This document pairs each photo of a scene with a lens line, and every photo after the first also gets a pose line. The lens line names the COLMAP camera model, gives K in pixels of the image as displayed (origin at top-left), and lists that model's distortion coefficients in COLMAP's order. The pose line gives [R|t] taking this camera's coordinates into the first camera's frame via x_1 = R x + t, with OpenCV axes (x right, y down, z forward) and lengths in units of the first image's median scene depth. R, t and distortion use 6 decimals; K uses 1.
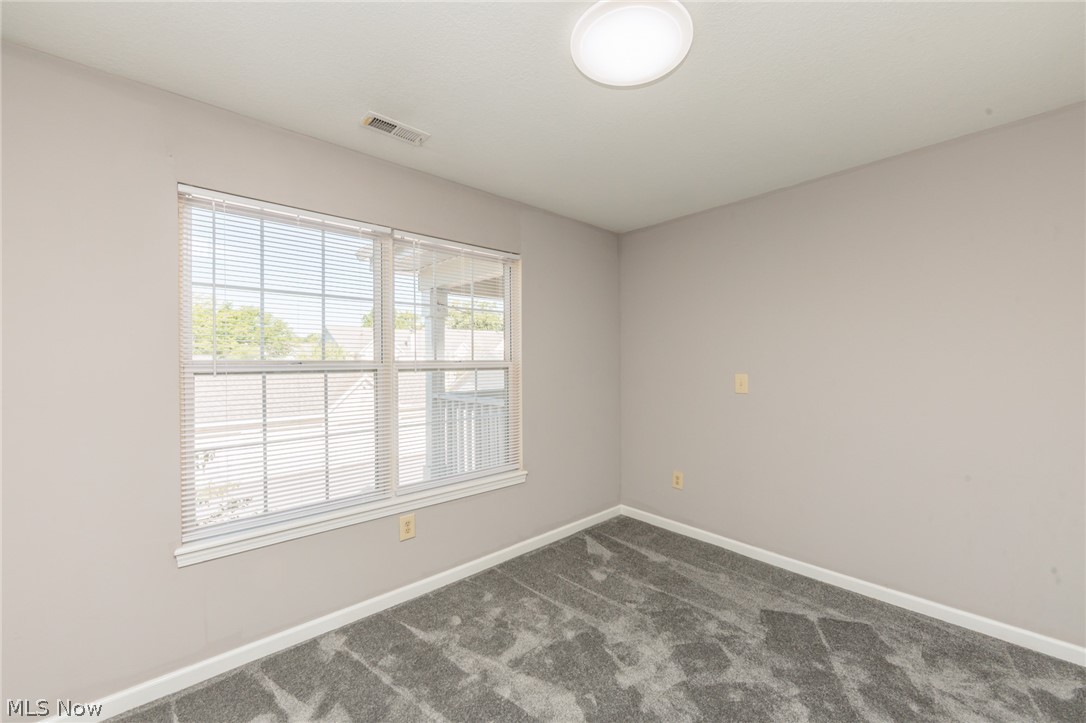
lens RADIAL K [[424.0, 0, 549.4], [0, 424.0, 361.0], [0, 0, 1]] dist [-0.003515, -0.000150]
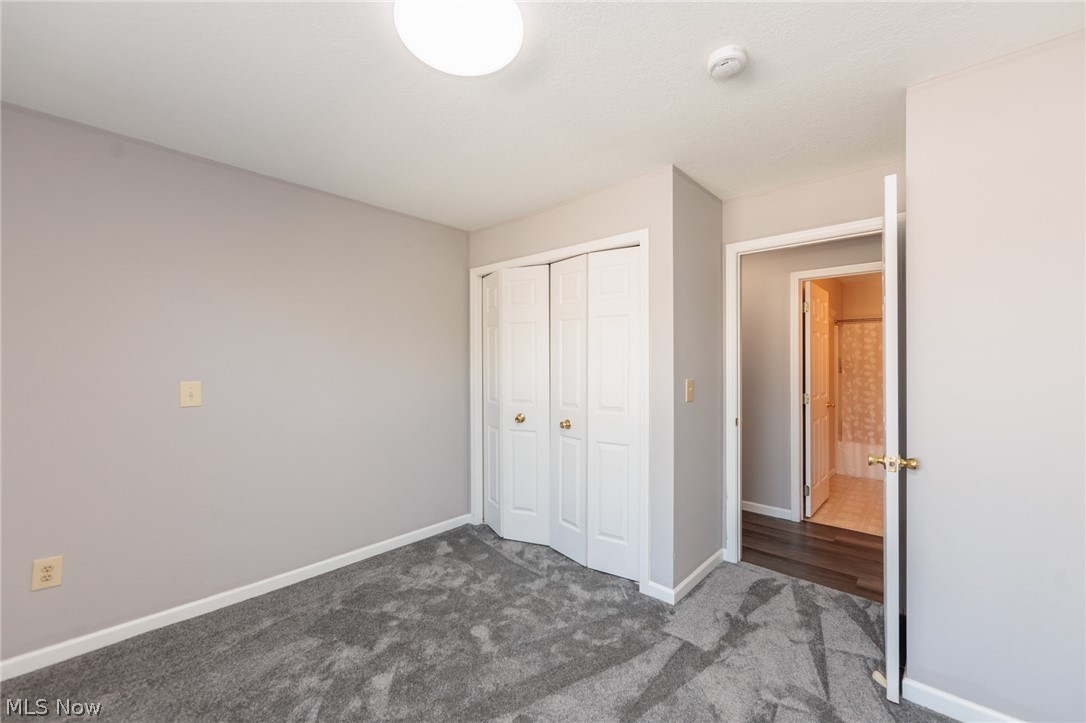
lens RADIAL K [[424.0, 0, 549.4], [0, 424.0, 361.0], [0, 0, 1]] dist [-0.003515, -0.000150]
pose [[-0.098324, 0.012512, 0.995076, -0.377462], [-0.003253, 0.999912, -0.012894, 0.002123], [-0.995149, -0.004504, -0.098275, 0.441731]]
